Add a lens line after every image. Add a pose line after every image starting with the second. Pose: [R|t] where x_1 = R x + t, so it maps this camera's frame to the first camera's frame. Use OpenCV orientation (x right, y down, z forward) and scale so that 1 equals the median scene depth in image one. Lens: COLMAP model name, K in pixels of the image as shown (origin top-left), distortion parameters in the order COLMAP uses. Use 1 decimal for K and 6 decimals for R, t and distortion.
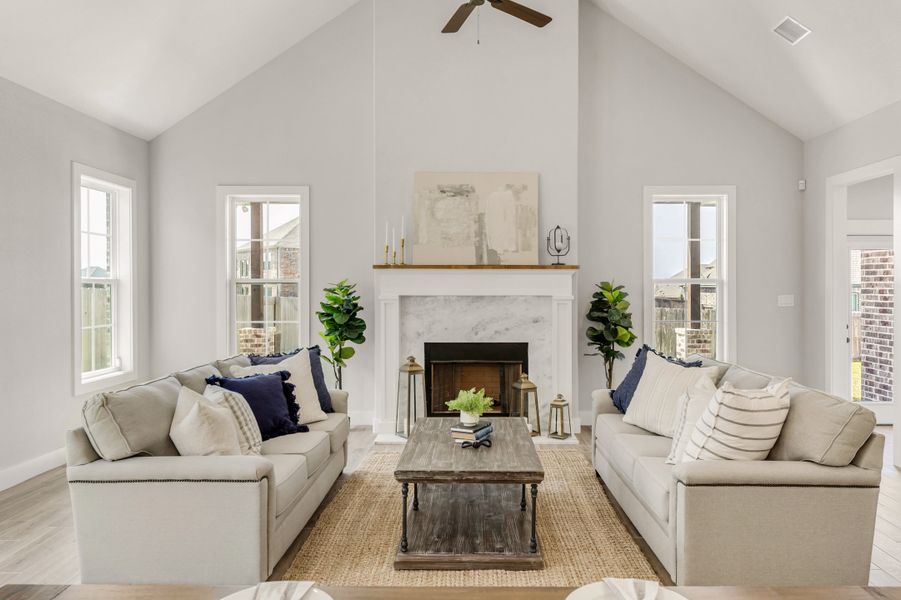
lens RADIAL K [[598.3, 0, 460.6], [0, 598.3, 282.7], [0, 0, 1]] dist [0.007784, -0.007289]
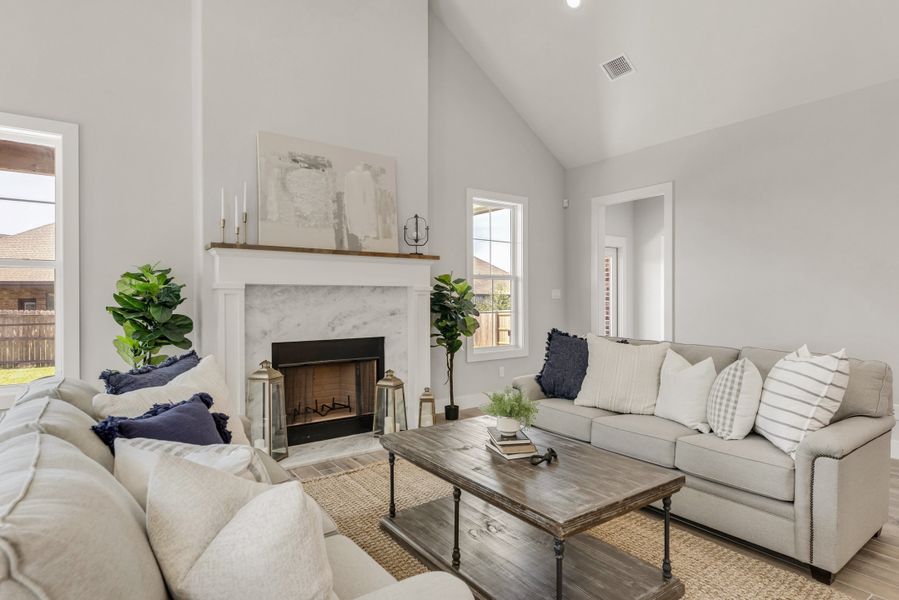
lens RADIAL K [[489.8, 0, 440.6], [0, 489.8, 298.6], [0, 0, 1]] dist [0.002217, -0.002982]
pose [[0.811272, -0.001141, 0.584667, -0.266490], [-0.003697, 0.999968, 0.007081, 0.034634], [-0.584657, -0.007906, 0.811242, 0.328920]]
